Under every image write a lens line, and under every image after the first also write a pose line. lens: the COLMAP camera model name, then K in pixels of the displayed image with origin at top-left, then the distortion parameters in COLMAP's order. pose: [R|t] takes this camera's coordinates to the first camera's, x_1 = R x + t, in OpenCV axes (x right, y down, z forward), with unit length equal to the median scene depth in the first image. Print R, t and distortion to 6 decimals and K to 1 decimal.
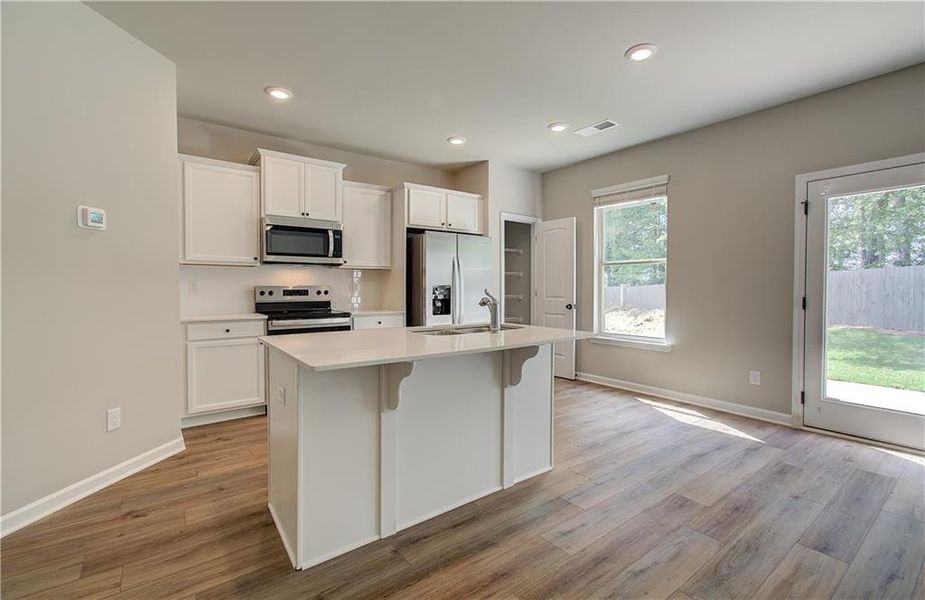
lens RADIAL K [[407.6, 0, 476.7], [0, 407.6, 300.0], [0, 0, 1]] dist [-0.004709, 0.008428]
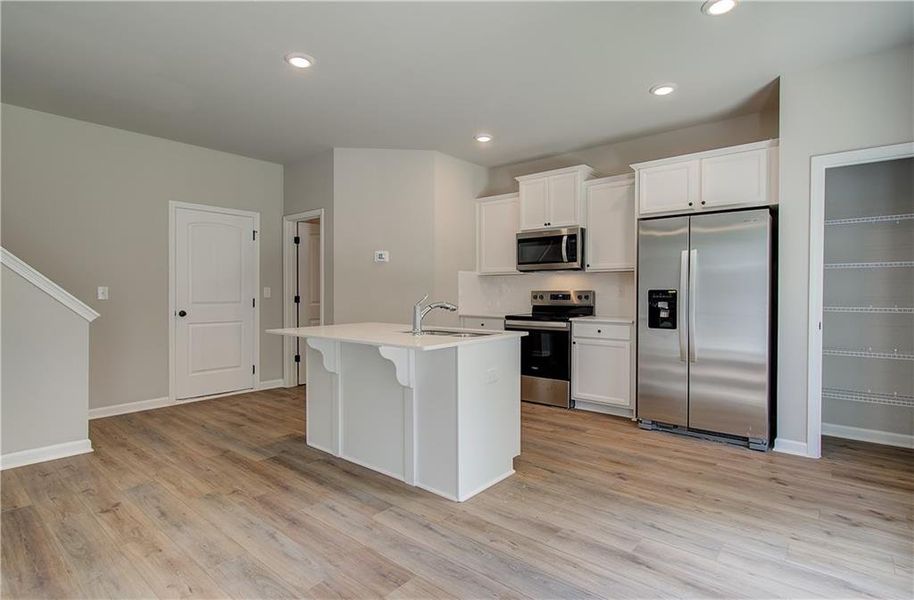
lens RADIAL K [[463.9, 0, 444.0], [0, 463.9, 300.8], [0, 0, 1]] dist [-0.002861, -0.000167]
pose [[0.191578, 0.018862, -0.981296, 0.717588], [-0.027962, 0.999514, 0.013754, -0.016761], [0.981079, 0.024804, 0.192012, 0.485304]]
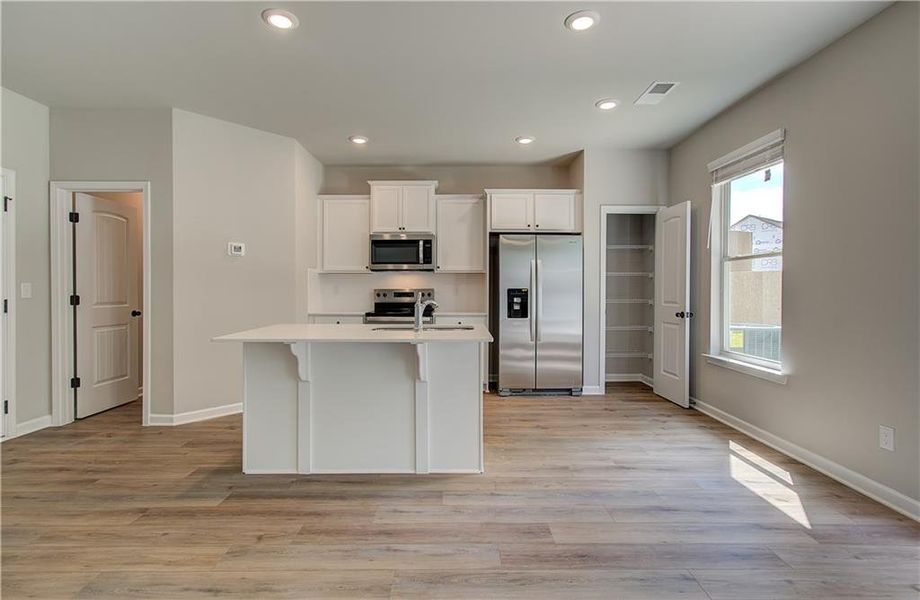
lens RADIAL K [[455.1, 0, 460.0], [0, 455.1, 300.0], [0, 0, 1]] dist [-0.001071, 0.000856]
pose [[0.791032, 0.014791, -0.611596, 0.516430], [-0.018487, 0.999829, 0.000270, -0.005606], [0.611496, 0.011093, 0.791170, 0.050694]]
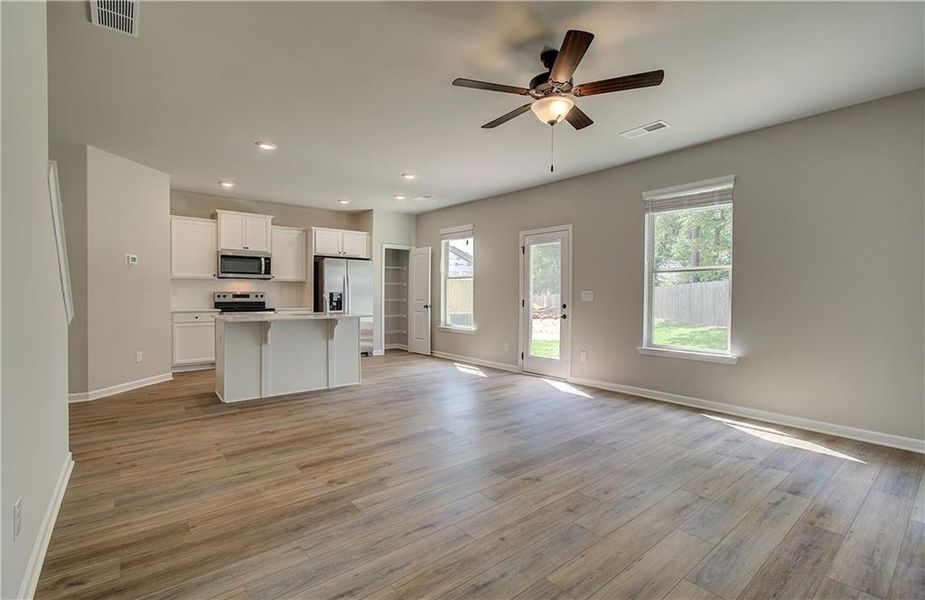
lens RADIAL K [[430.2, 0, 462.5], [0, 430.2, 300.0], [0, 0, 1]] dist [0.036942, 0.000346]
pose [[0.999992, 0.003886, 0.000214, 0.432109], [-0.003883, 0.999892, -0.014186, 0.018551], [-0.000269, 0.014185, 0.999899, -0.714012]]
